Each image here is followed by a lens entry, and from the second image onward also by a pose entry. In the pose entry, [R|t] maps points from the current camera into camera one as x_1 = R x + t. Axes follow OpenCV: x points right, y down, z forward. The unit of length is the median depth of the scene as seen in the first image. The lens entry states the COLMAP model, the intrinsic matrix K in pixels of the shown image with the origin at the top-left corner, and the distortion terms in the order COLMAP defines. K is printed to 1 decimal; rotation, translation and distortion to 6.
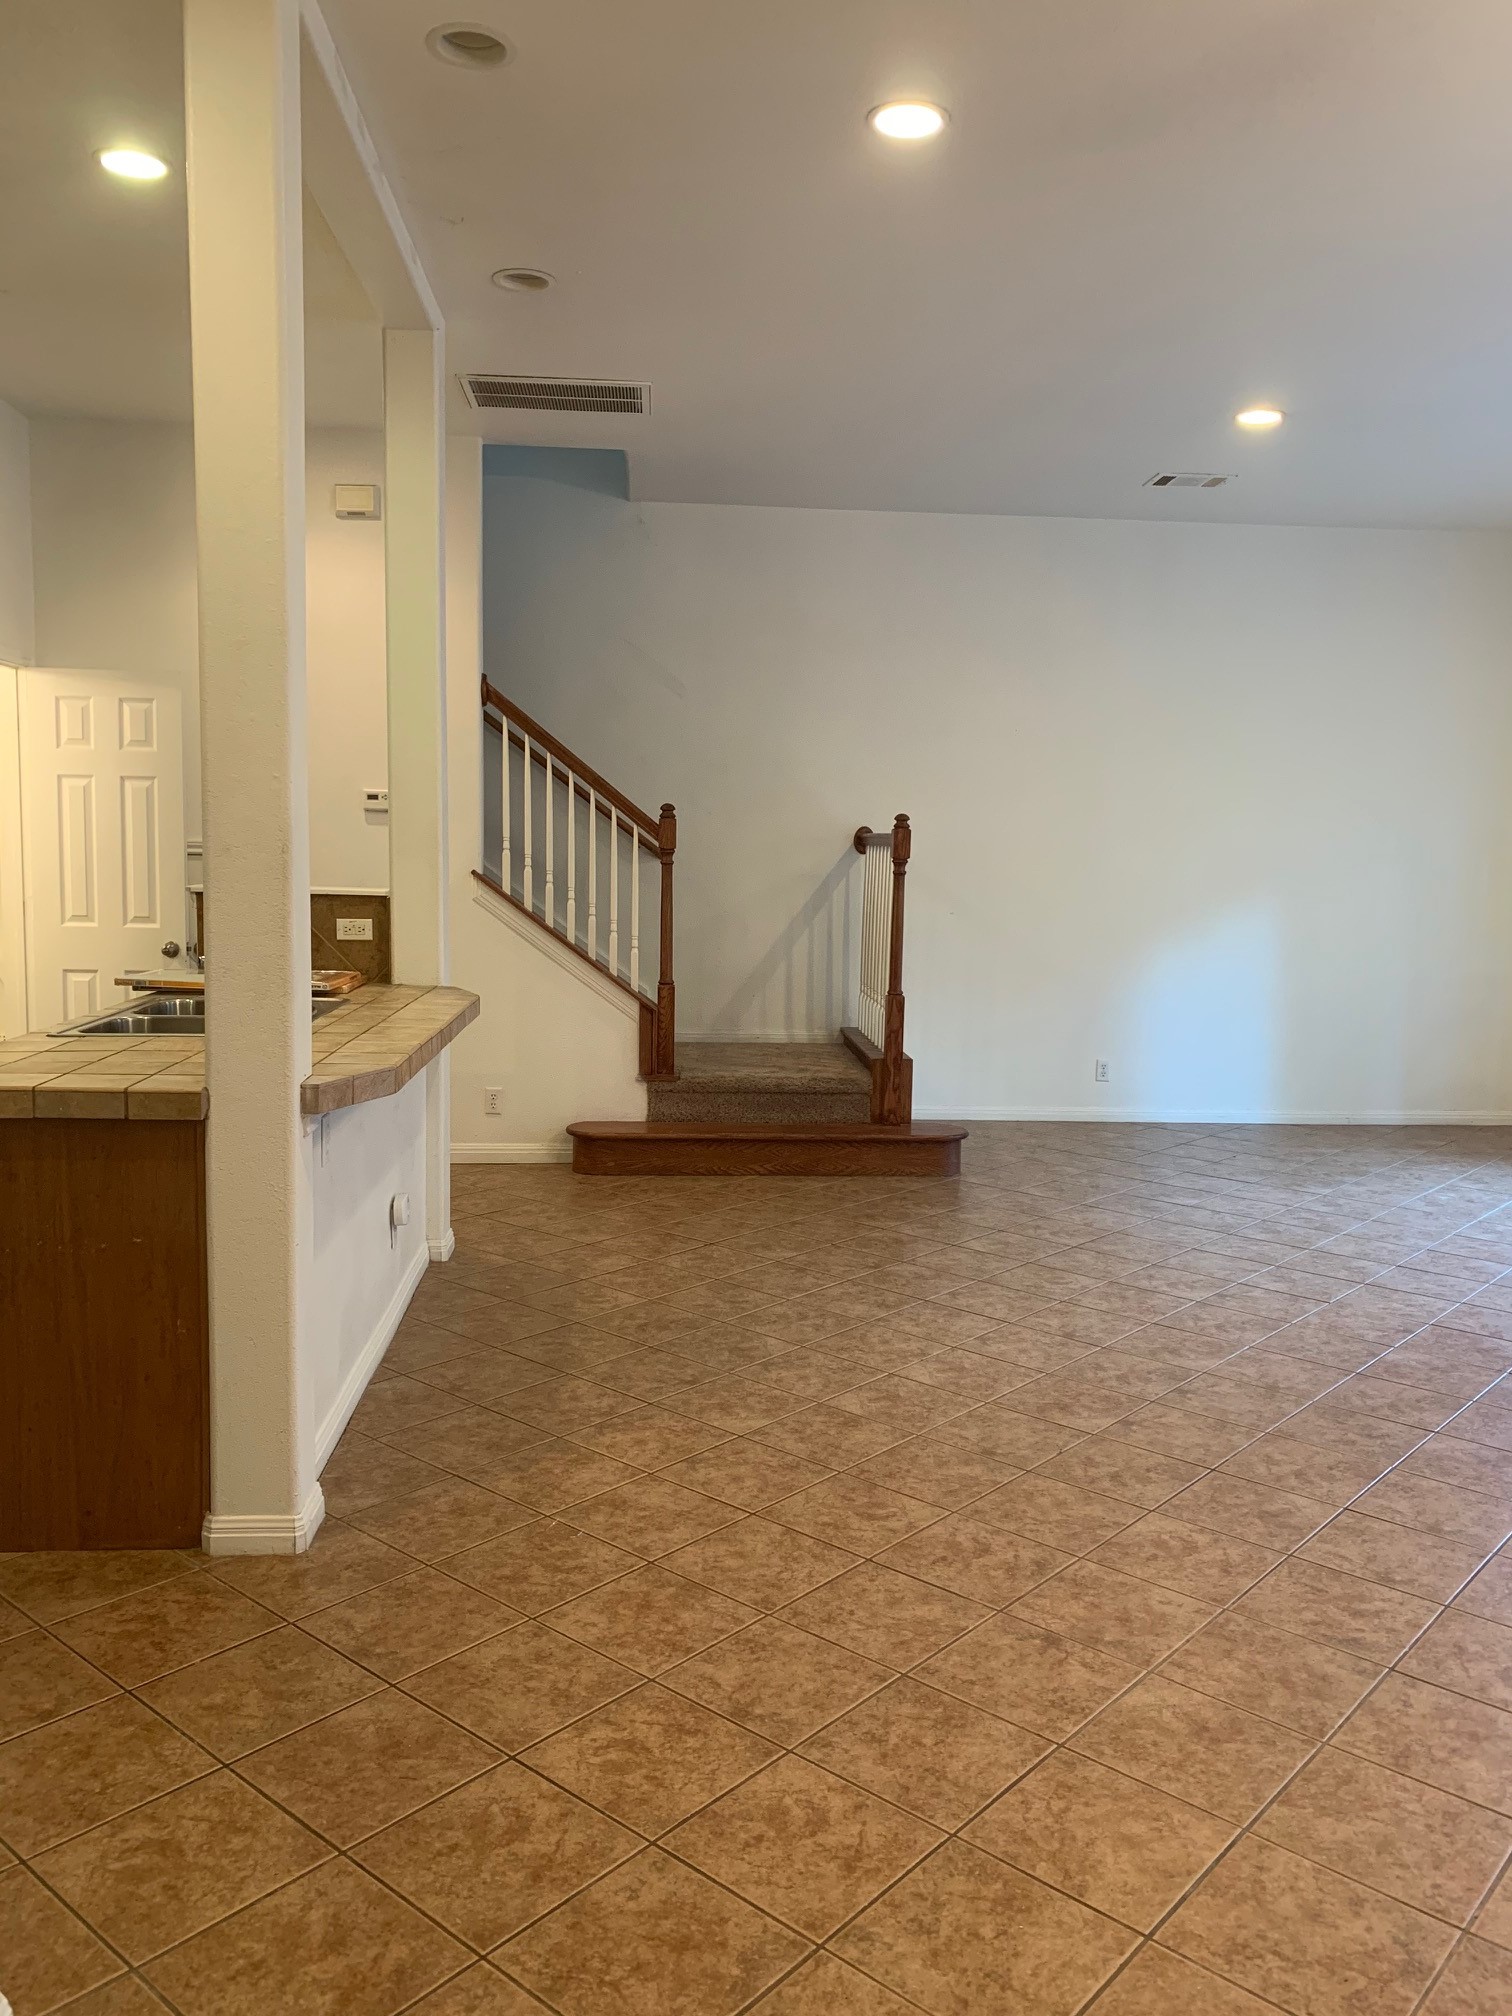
lens RADIAL K [[1552.3, 0, 762.9], [0, 1552.3, 1008.1], [0, 0, 1]] dist [-0.000118, -0.011387]
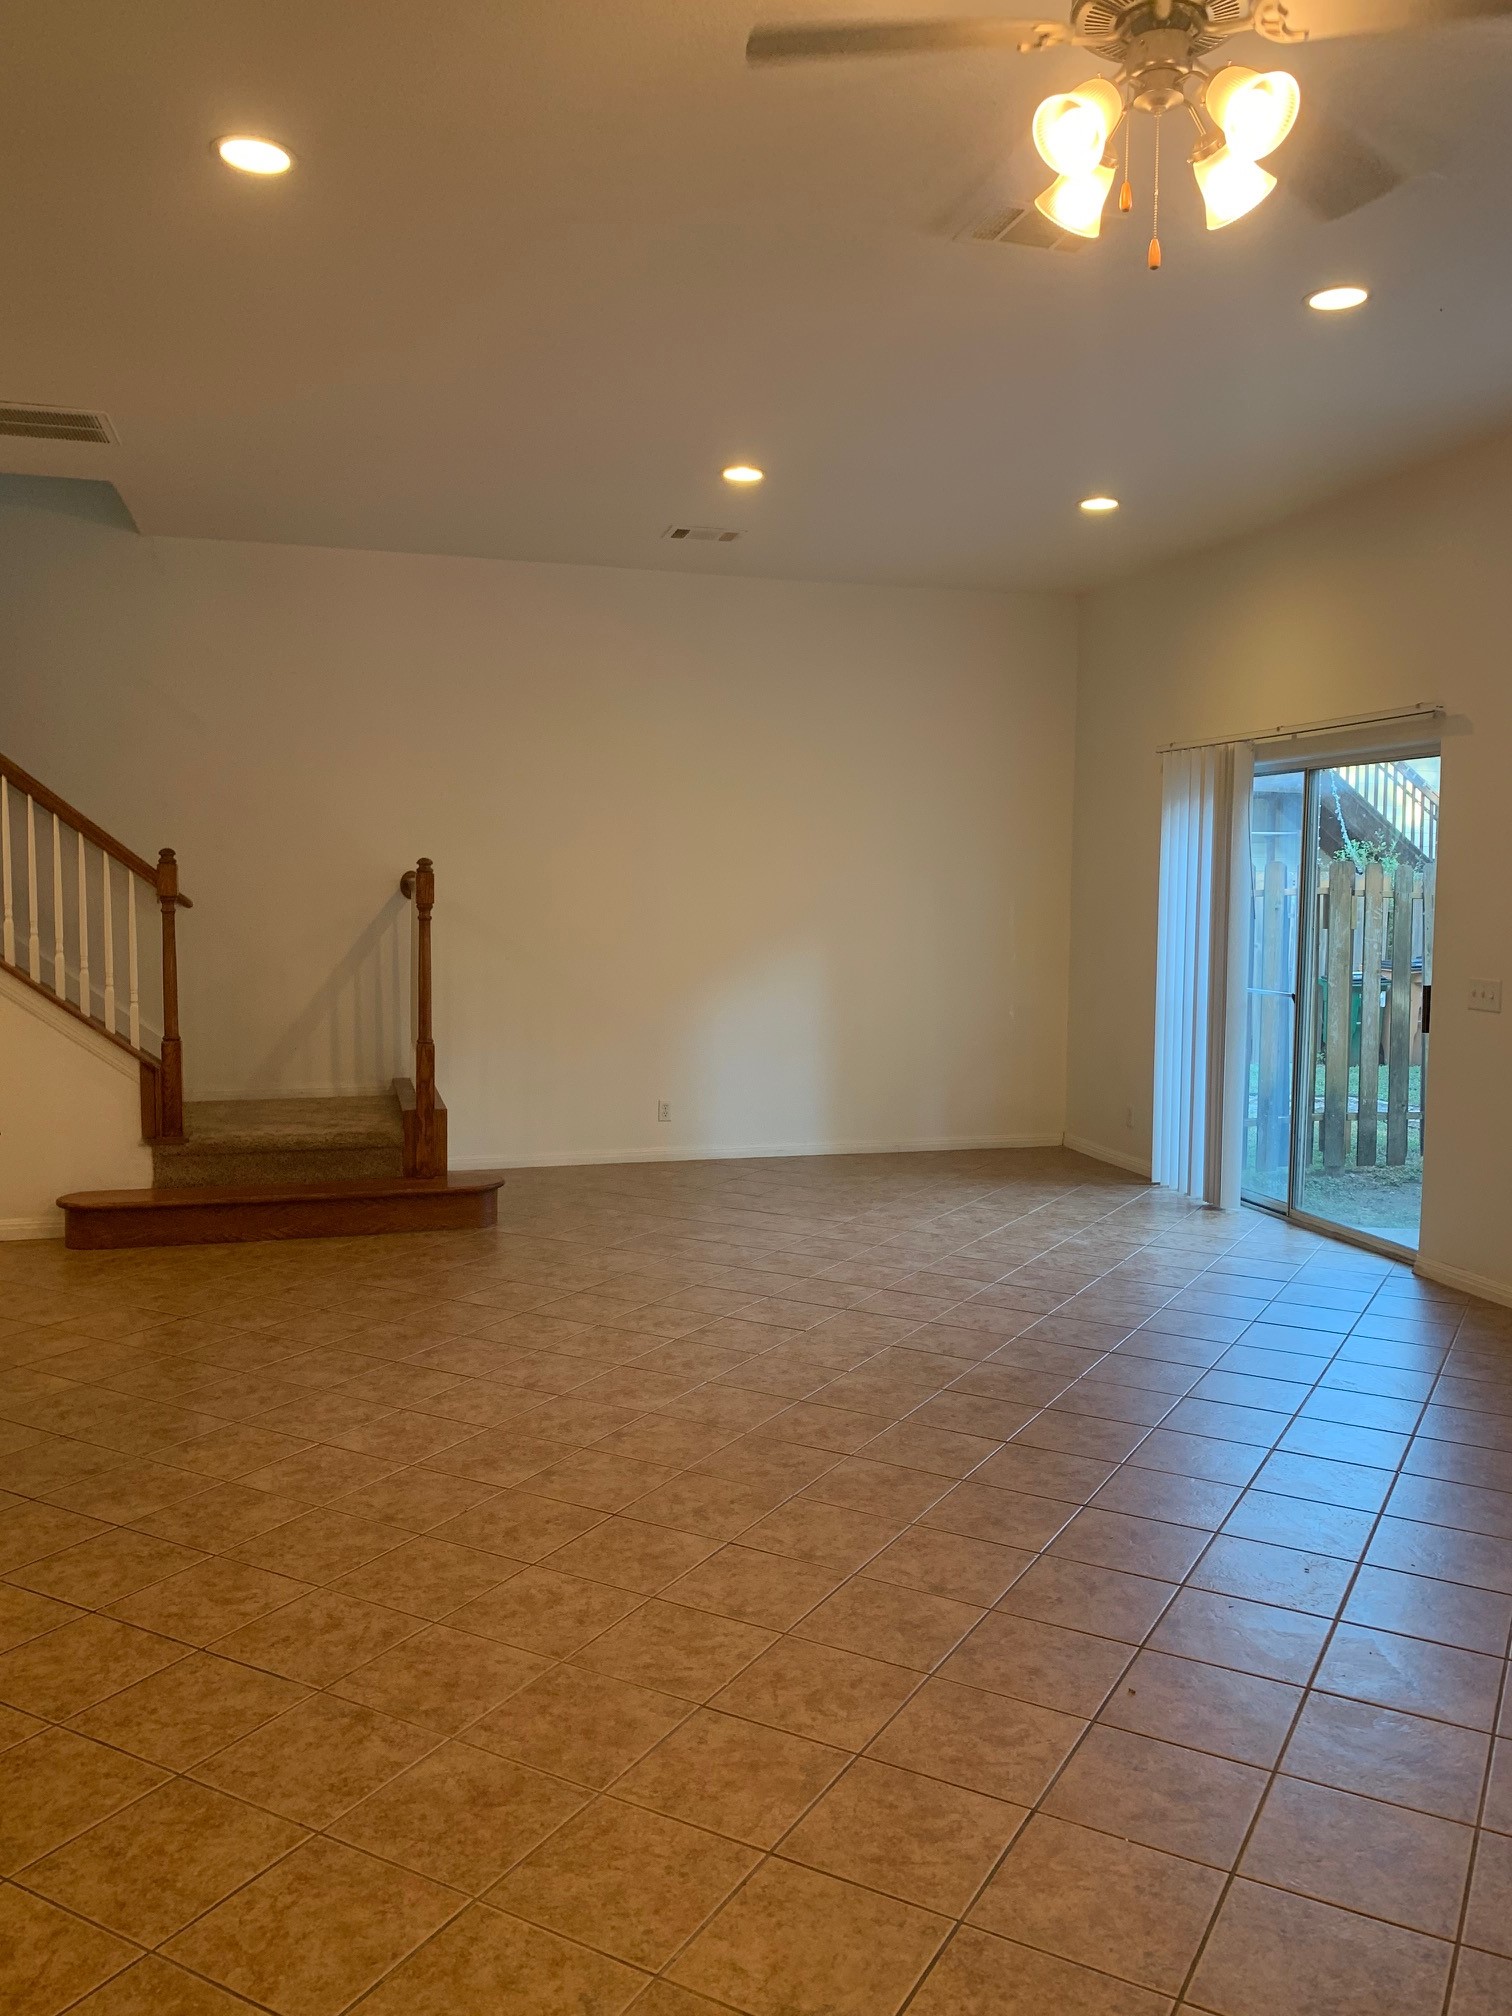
lens RADIAL K [[1552.3, 0, 785.0], [0, 1552.3, 1009.9], [0, 0, 1]] dist [-0.000118, -0.011387]
pose [[0.977604, -0.030946, 0.208165, 0.173936], [0.036259, 0.999106, -0.021757, -0.000636], [-0.207306, 0.028818, 0.977852, -0.005921]]
